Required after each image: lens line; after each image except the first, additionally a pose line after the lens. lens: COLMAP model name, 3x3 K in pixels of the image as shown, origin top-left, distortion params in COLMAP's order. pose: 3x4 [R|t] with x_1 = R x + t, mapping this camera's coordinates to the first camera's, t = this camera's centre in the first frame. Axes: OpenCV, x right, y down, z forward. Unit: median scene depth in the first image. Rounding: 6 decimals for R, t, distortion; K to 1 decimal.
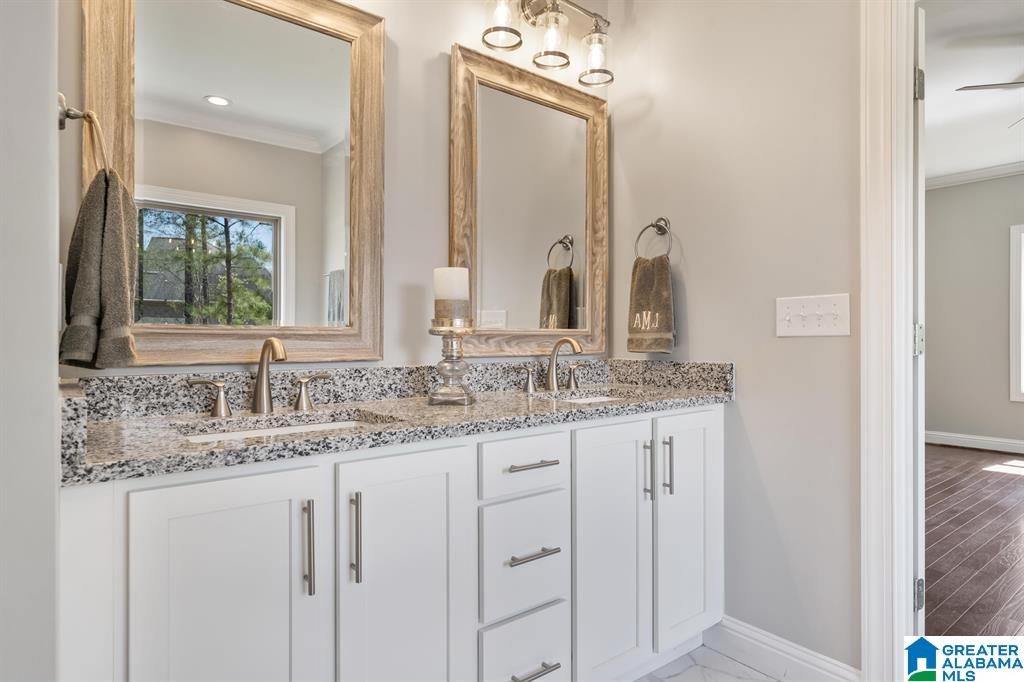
lens RADIAL K [[578.2, 0, 511.6], [0, 578.2, 338.6], [0, 0, 1]] dist [0.002634, 0.001422]
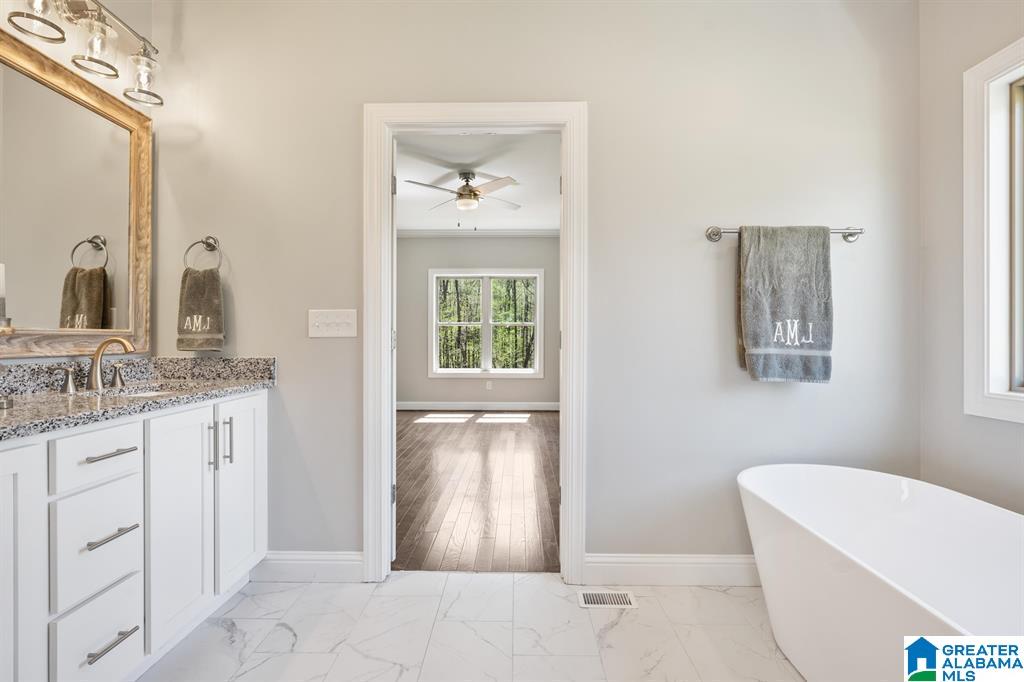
lens RADIAL K [[499.6, 0, 512.0], [0, 499.6, 341.0], [0, 0, 1]] dist [0.001470, 0.000302]
pose [[0.633459, -0.002184, 0.773773, -0.147383], [-0.001616, 0.999990, 0.004145, -0.000560], [-0.773775, -0.003876, 0.633449, -0.129327]]
